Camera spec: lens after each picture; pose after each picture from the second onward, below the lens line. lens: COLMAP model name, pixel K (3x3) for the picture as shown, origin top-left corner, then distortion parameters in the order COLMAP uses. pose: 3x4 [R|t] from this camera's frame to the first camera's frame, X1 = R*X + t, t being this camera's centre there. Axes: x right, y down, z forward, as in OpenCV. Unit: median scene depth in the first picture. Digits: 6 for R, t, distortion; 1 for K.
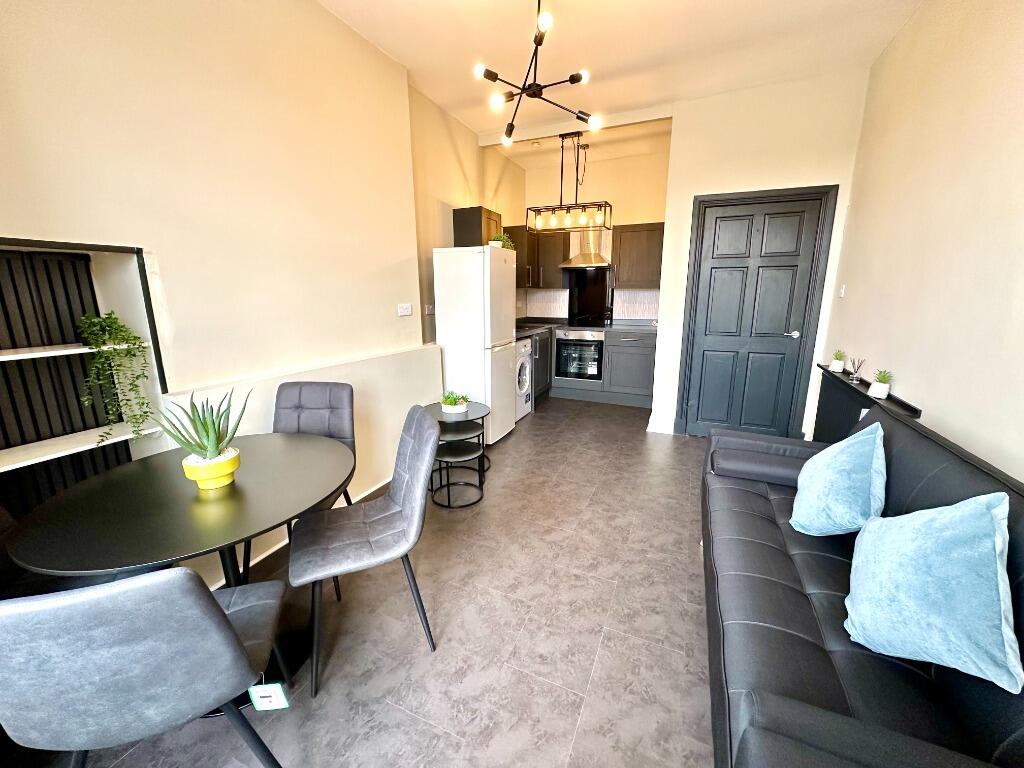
lens RADIAL K [[407.0, 0, 511.3], [0, 407.0, 381.8], [0, 0, 1]] dist [-0.001230, 0.000173]
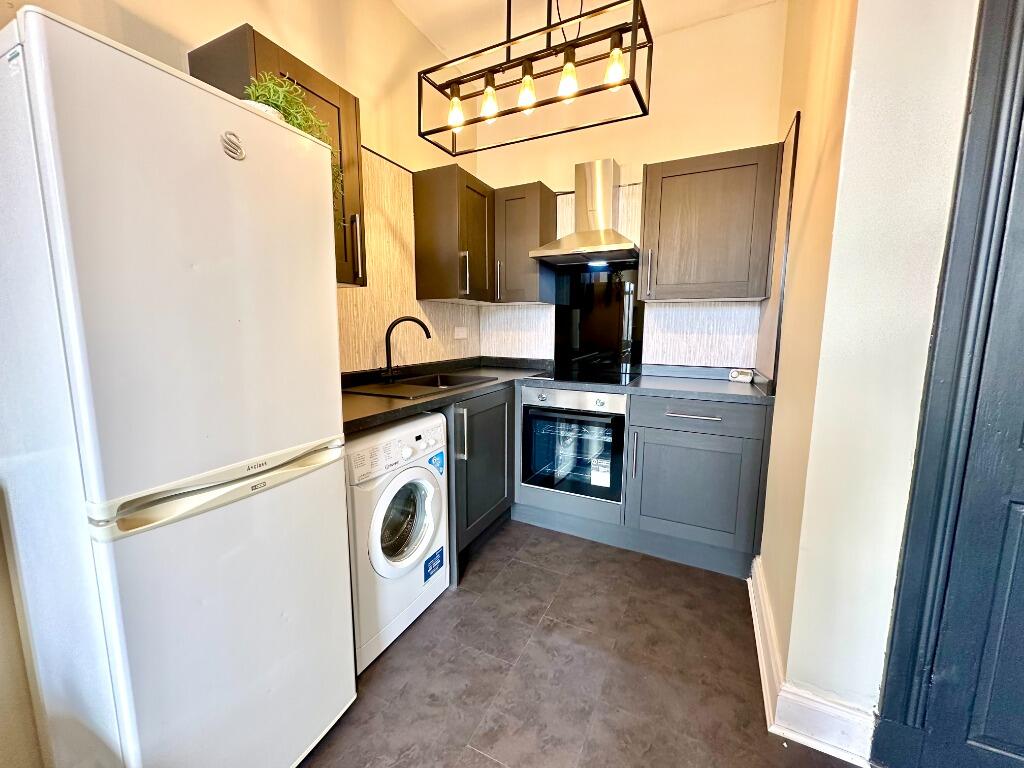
lens RADIAL K [[407.0, 0, 511.3], [0, 407.0, 381.8], [0, 0, 1]] dist [-0.001230, 0.000173]
pose [[0.999382, 0.016105, -0.031242, 0.112882], [-0.018564, 0.996616, -0.080070, -0.095767], [0.029847, 0.080600, 0.996300, 0.536033]]
